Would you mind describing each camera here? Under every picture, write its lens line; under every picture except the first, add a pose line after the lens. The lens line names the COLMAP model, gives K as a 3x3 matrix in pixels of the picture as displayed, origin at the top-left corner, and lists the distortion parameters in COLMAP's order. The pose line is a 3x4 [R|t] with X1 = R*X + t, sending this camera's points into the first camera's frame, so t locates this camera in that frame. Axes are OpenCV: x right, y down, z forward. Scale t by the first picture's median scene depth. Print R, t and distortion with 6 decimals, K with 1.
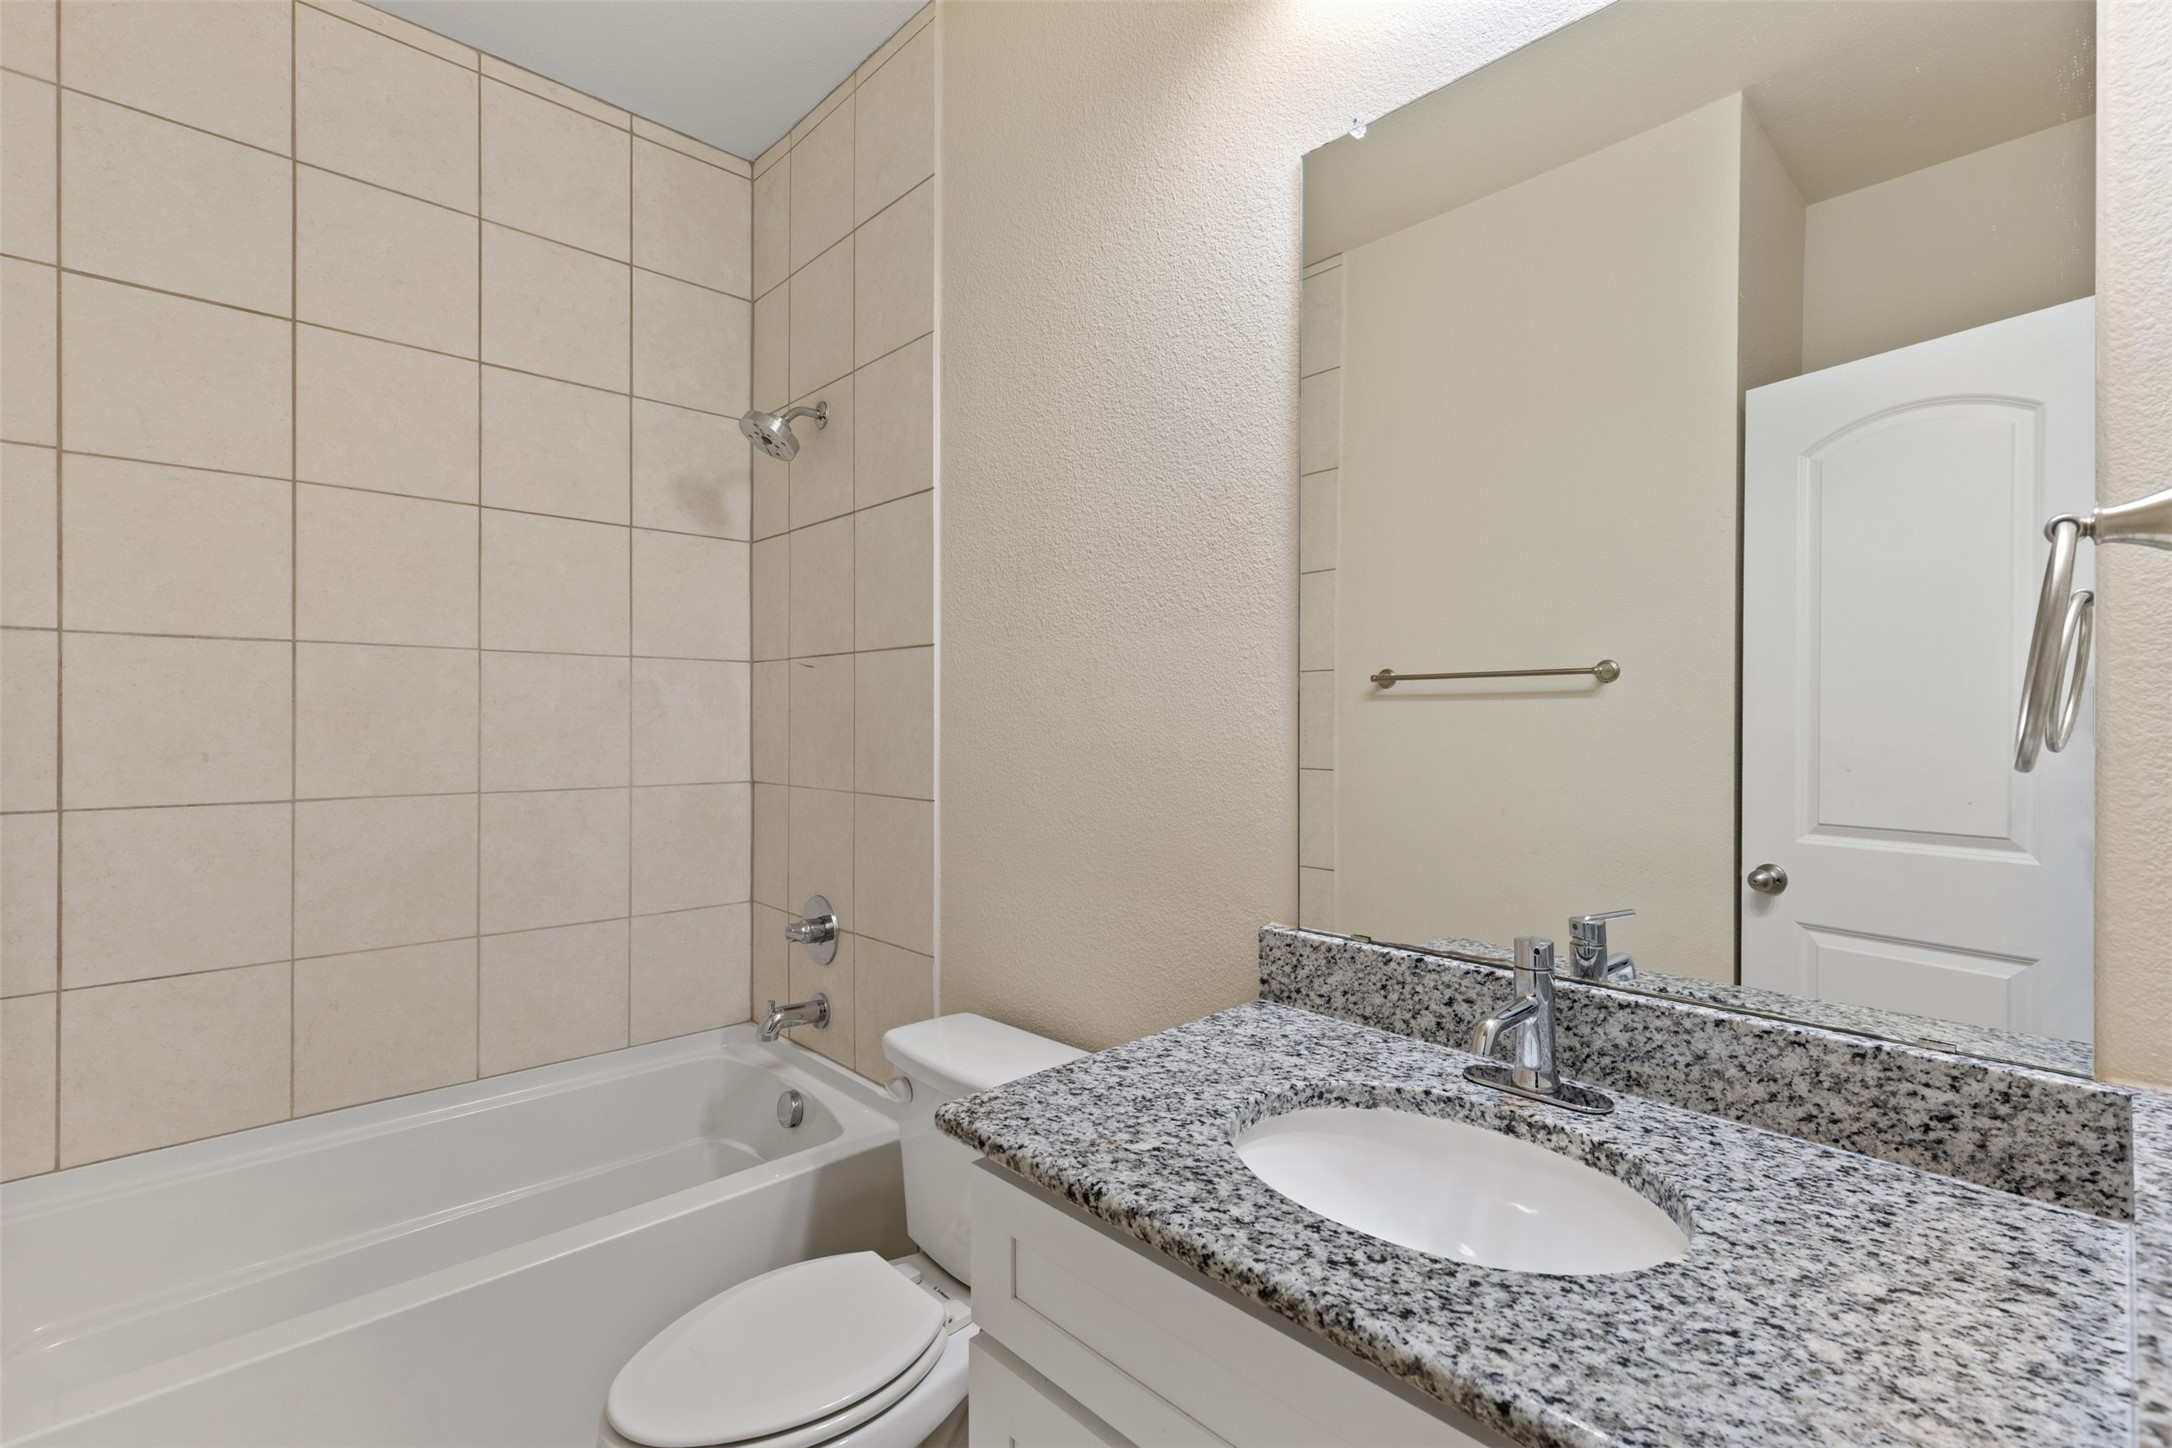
lens RADIAL K [[979.9, 0, 1081.8], [0, 979.9, 724.6], [0, 0, 1]] dist [0.009756, -0.001785]
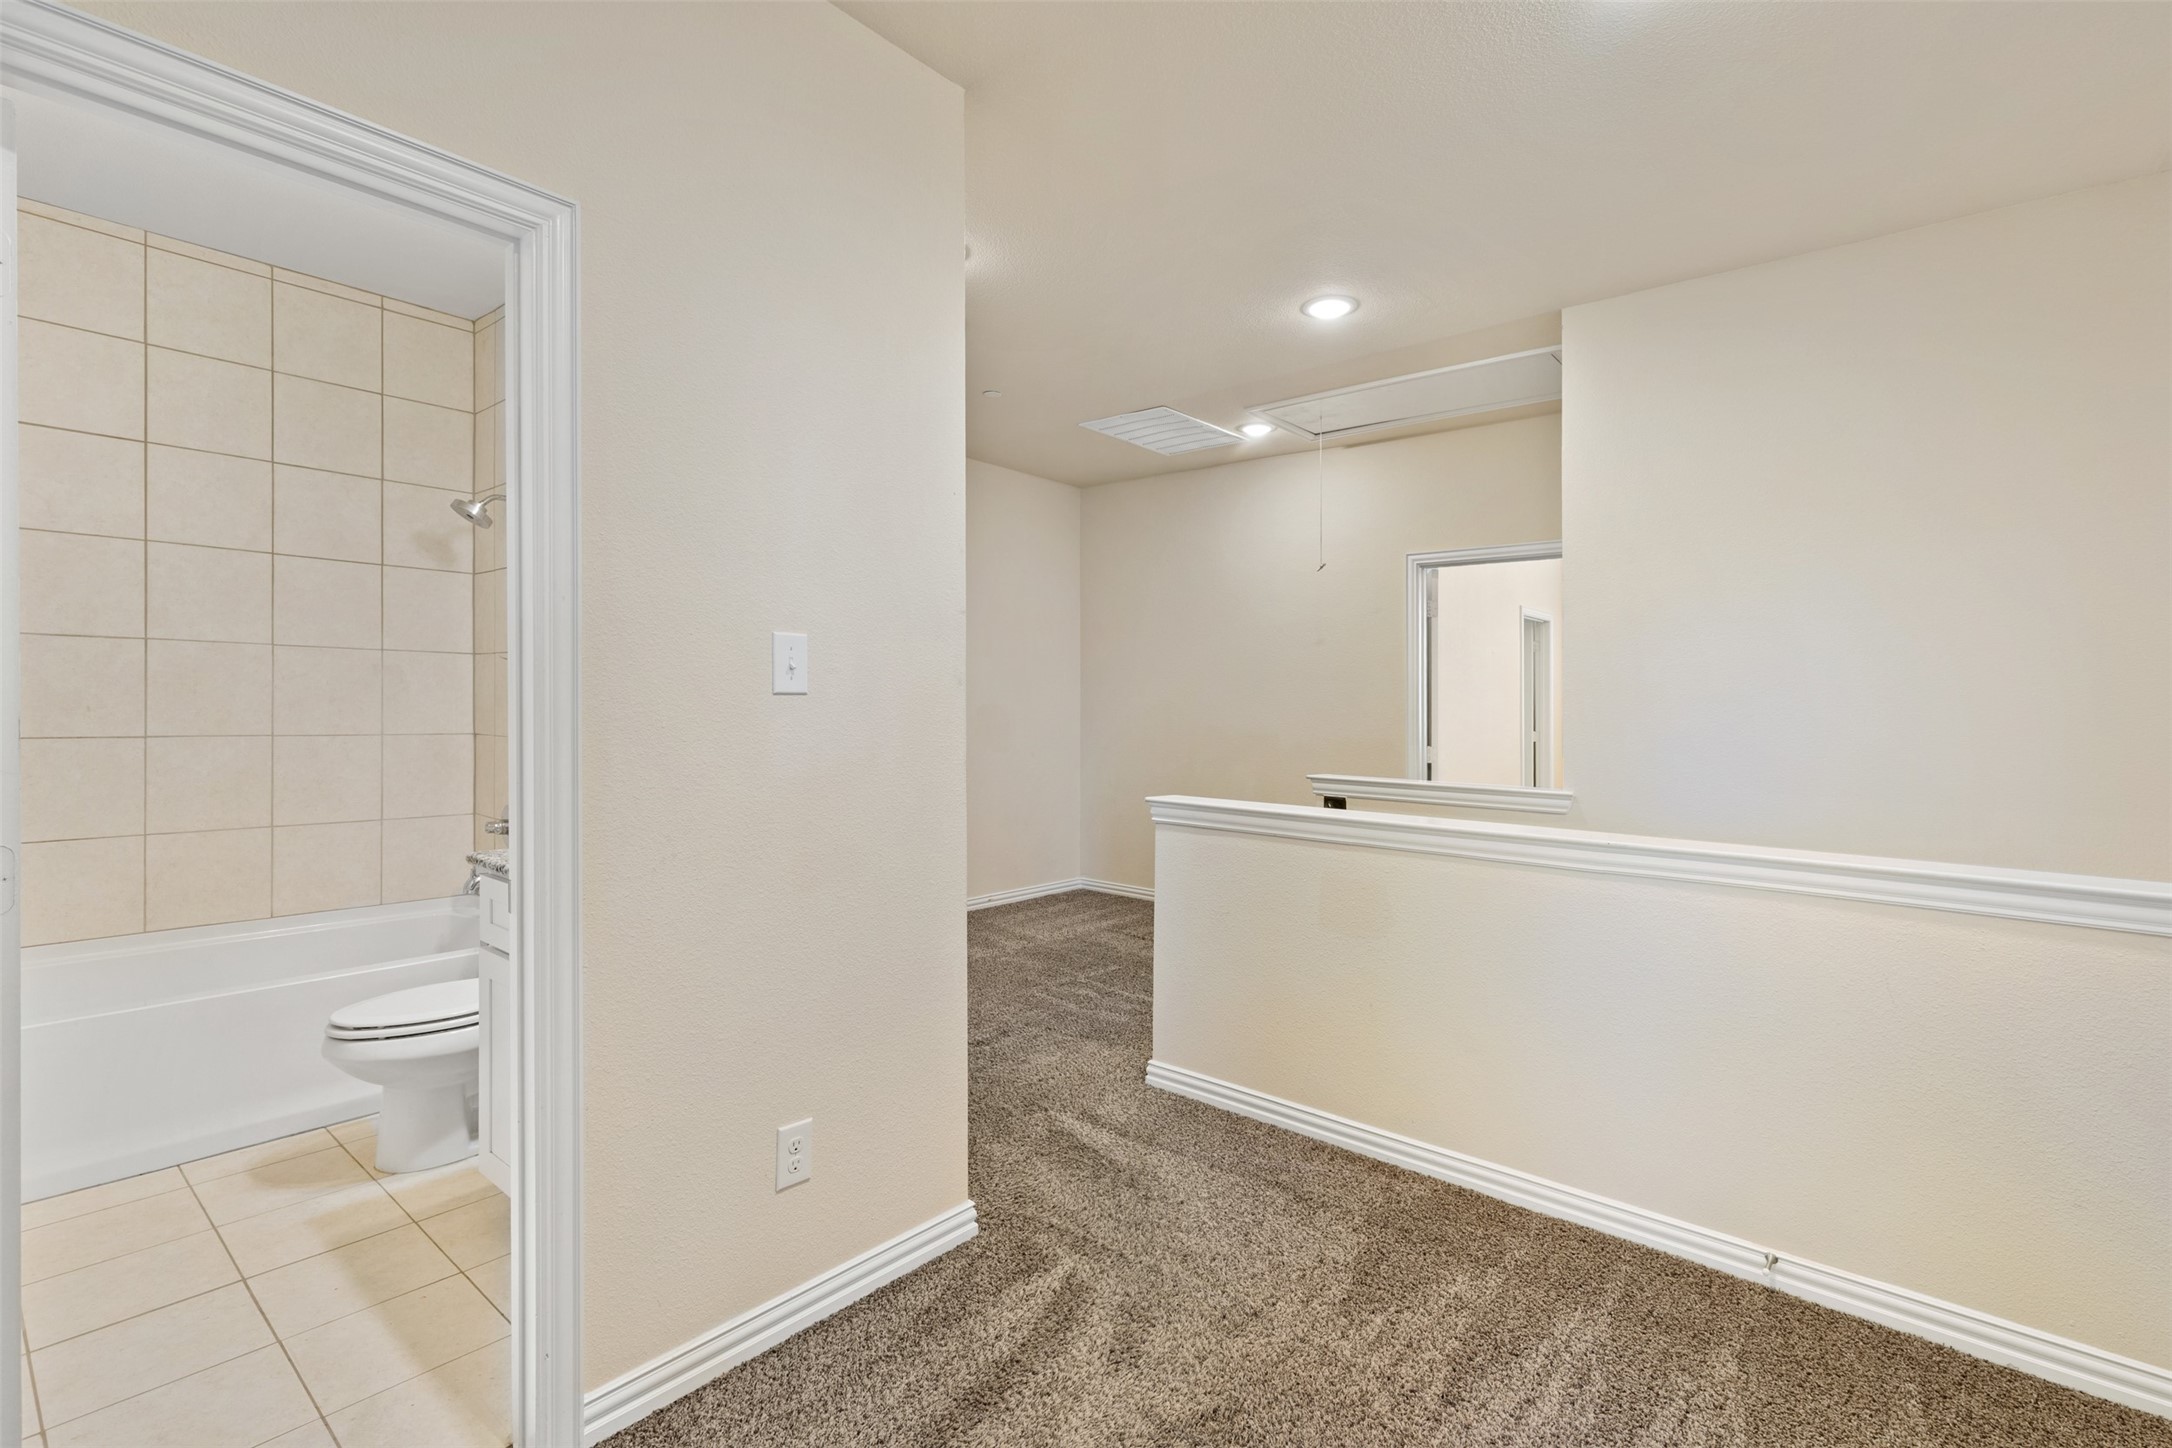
lens RADIAL K [[979.9, 0, 1085.9], [0, 979.9, 723.8], [0, 0, 1]] dist [0.009756, -0.001785]
pose [[0.991030, 0.003867, 0.133581, 0.460618], [-0.004950, 0.999958, 0.007776, 0.031379], [-0.133546, -0.008368, 0.991007, -0.727302]]
